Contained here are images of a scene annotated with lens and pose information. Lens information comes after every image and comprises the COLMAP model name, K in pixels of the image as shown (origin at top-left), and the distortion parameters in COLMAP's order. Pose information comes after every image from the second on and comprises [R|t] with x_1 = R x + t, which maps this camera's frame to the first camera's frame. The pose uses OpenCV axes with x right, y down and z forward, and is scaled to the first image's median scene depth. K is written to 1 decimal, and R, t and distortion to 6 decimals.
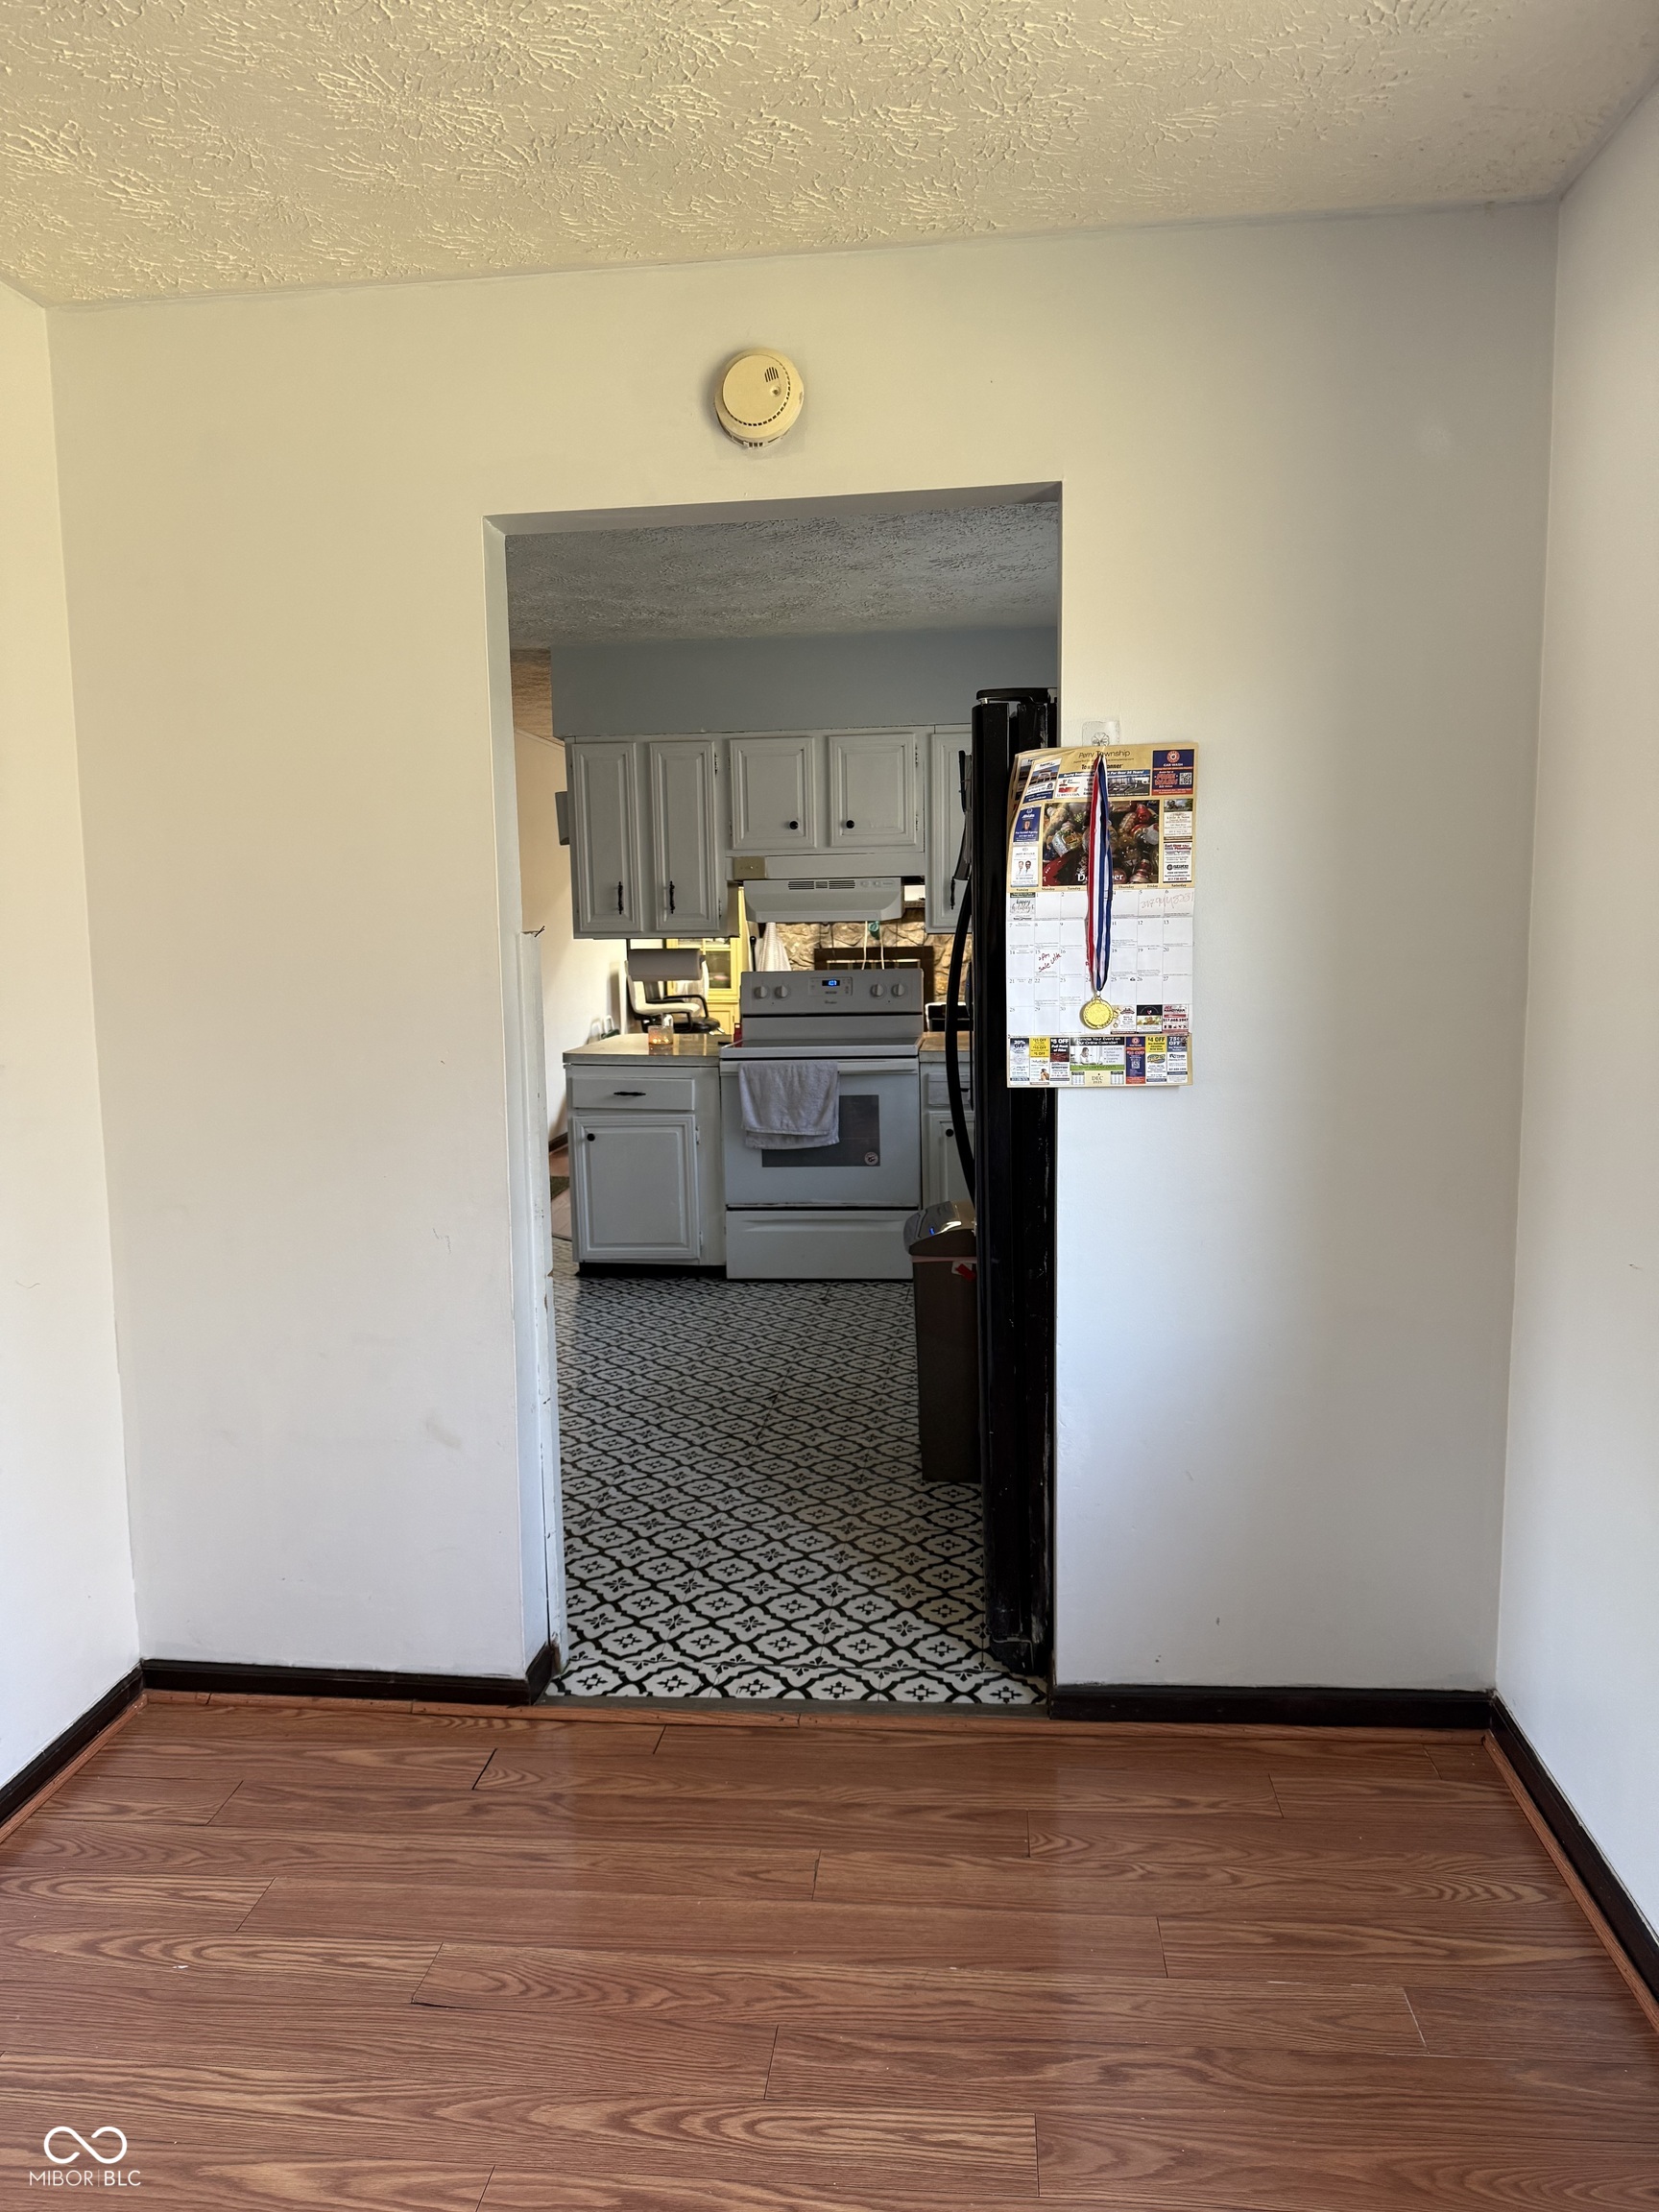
lens RADIAL K [[1548.7, 0, 829.5], [0, 1548.7, 1106.0], [0, 0, 1]] dist [0.014761, -0.020188]
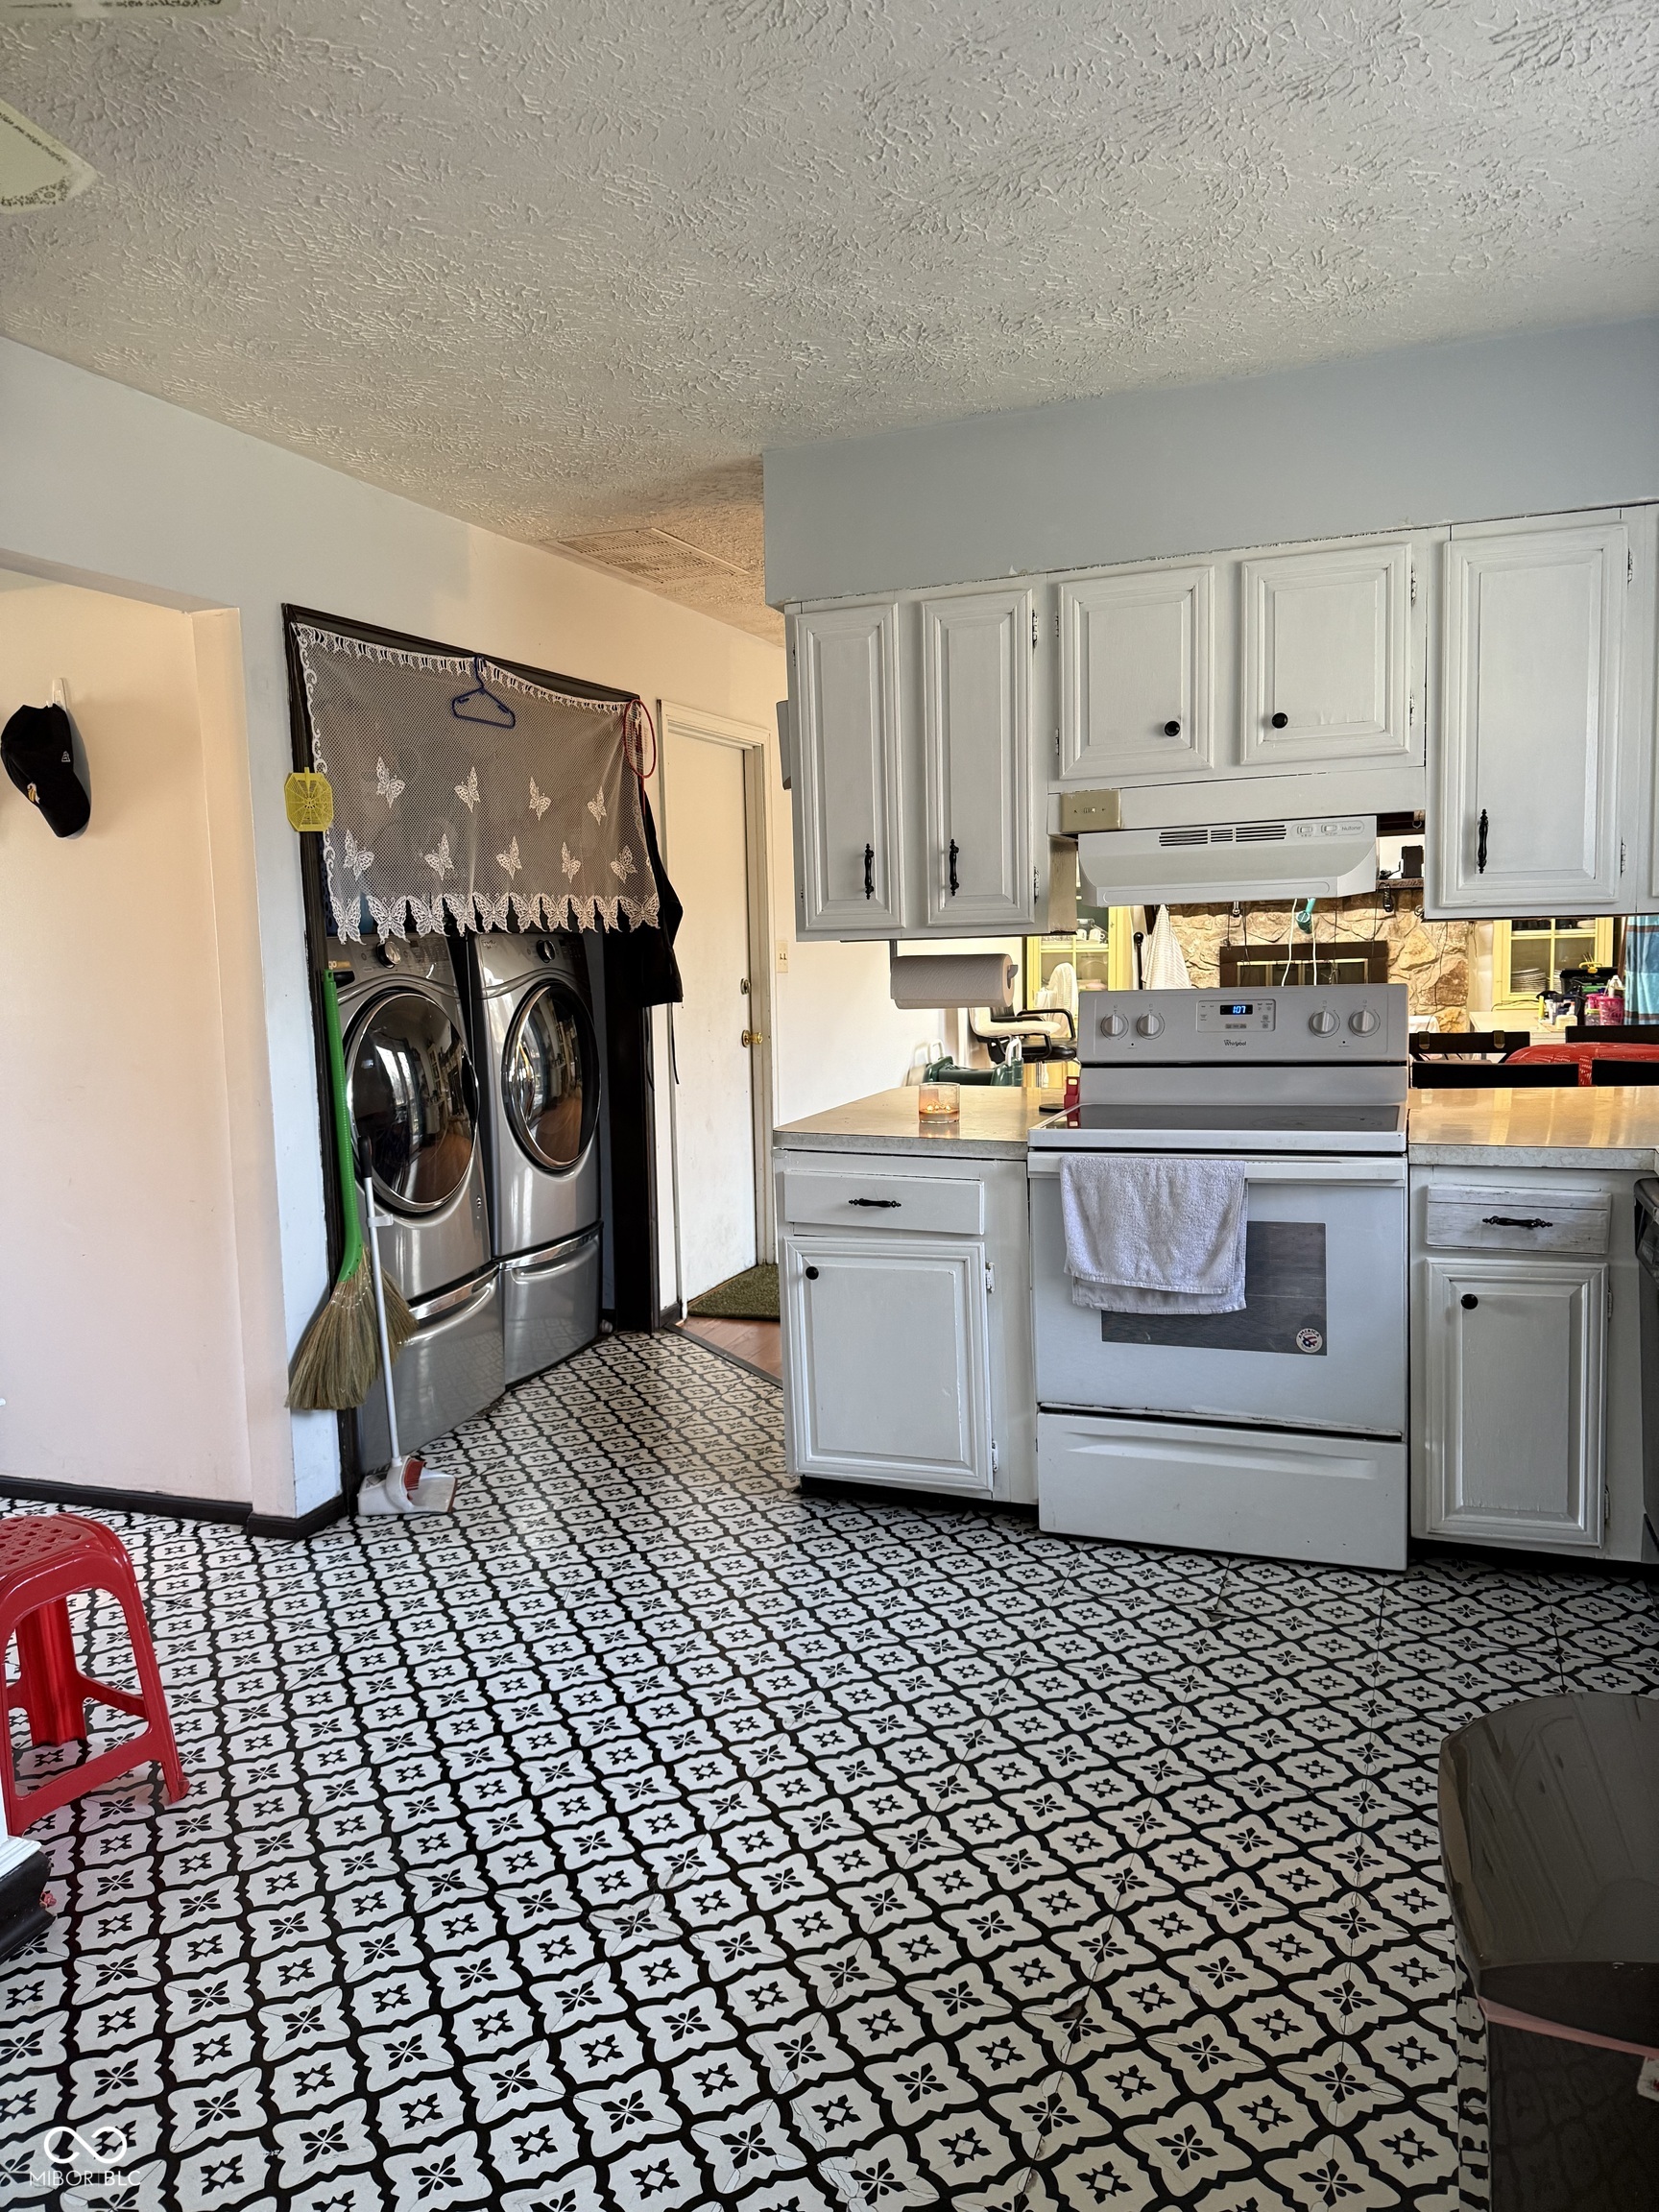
lens RADIAL K [[1466.4, 0, 829.5], [0, 1466.4, 1106.0], [0, 0, 1]] dist [0.131200, -0.226303]
pose [[0.963028, 0.016200, -0.268915, 0.004016], [-0.014502, 0.999860, 0.008302, -0.048806], [0.269012, -0.004095, 0.963128, 0.453068]]
